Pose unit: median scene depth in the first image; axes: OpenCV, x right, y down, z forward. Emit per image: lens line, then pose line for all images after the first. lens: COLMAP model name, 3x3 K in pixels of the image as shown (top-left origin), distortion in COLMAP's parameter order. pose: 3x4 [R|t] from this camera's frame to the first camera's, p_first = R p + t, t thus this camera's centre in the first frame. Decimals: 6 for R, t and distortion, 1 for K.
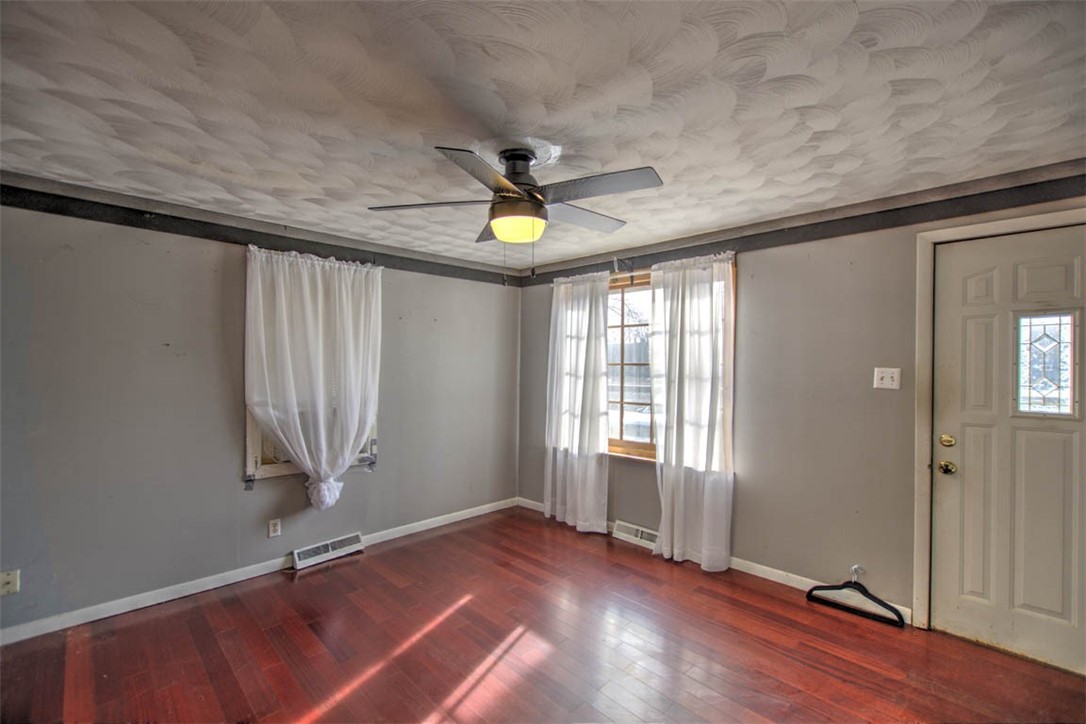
lens RADIAL K [[486.5, 0, 543.0], [0, 486.5, 362.0], [0, 0, 1]] dist [-0.002165, -0.000204]
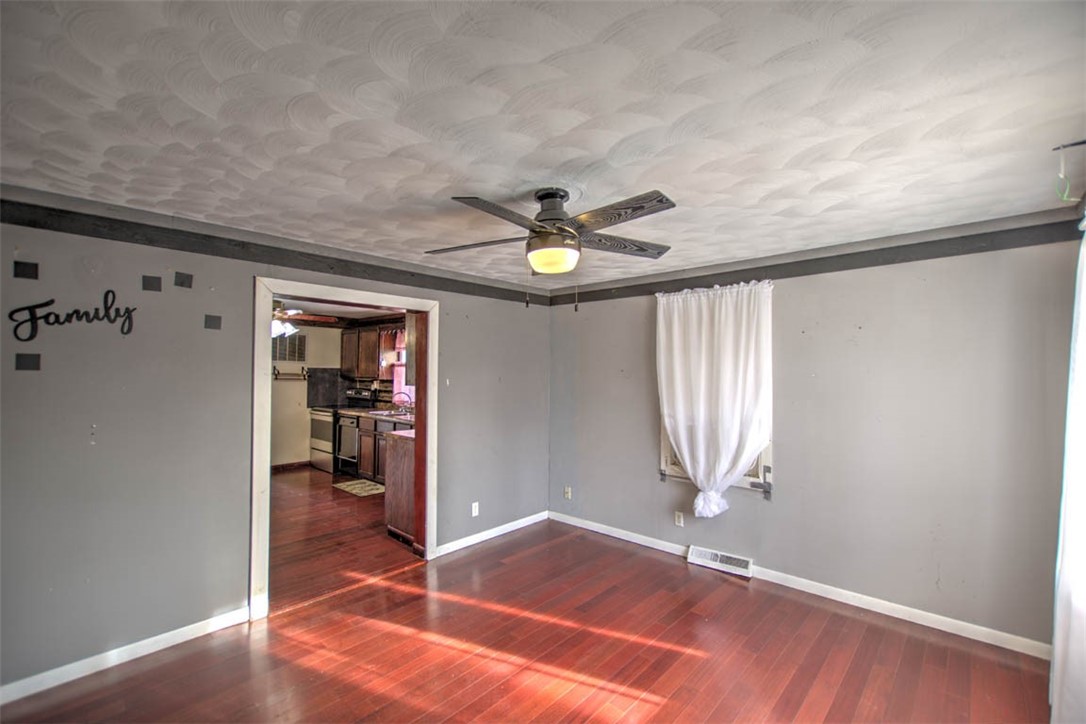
lens RADIAL K [[486.5, 0, 543.0], [0, 486.5, 362.0], [0, 0, 1]] dist [-0.002165, -0.000204]
pose [[0.008842, -0.035081, -0.999345, 0.666002], [-0.006303, 0.999363, -0.035138, -0.005943], [0.999941, 0.006610, 0.008616, 0.641055]]
